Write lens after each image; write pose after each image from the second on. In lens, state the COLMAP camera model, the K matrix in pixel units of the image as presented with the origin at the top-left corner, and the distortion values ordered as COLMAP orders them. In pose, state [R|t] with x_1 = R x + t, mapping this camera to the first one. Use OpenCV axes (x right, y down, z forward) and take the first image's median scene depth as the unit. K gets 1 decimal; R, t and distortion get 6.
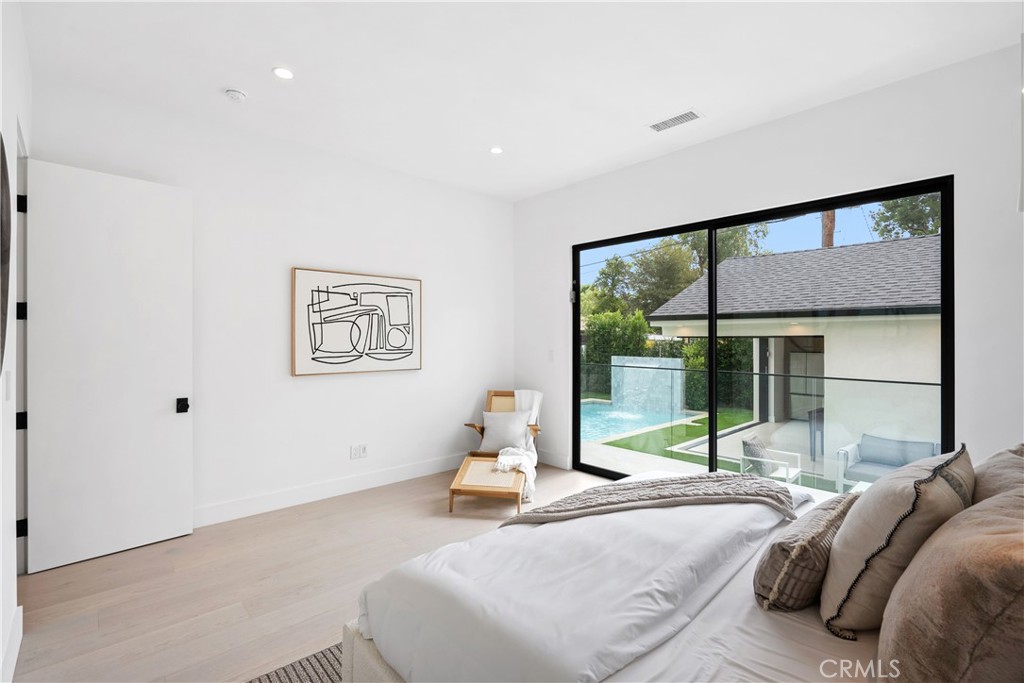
lens RADIAL K [[471.4, 0, 512.0], [0, 471.4, 341.5], [0, 0, 1]] dist [0.000497, 0.000020]
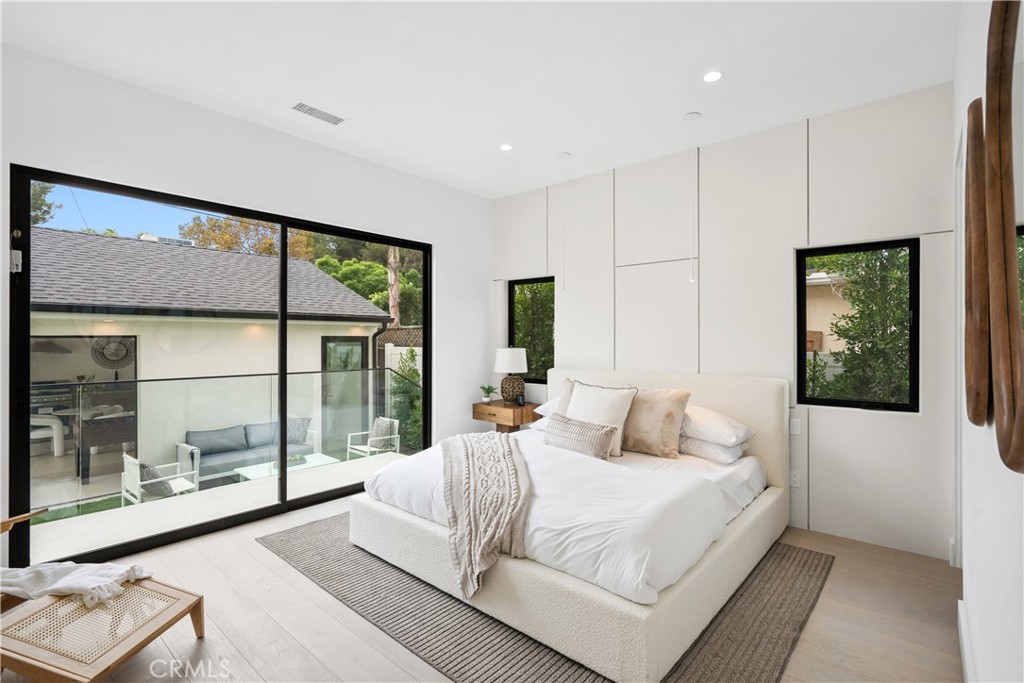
lens RADIAL K [[474.0, 0, 512.0], [0, 474.0, 341.5], [0, 0, 1]] dist [-0.001084, -0.000016]
pose [[-0.101673, -0.005405, 0.994803, -0.536158], [0.004888, 0.999970, 0.005932, -0.003806], [-0.994806, 0.005466, -0.101644, 0.572275]]
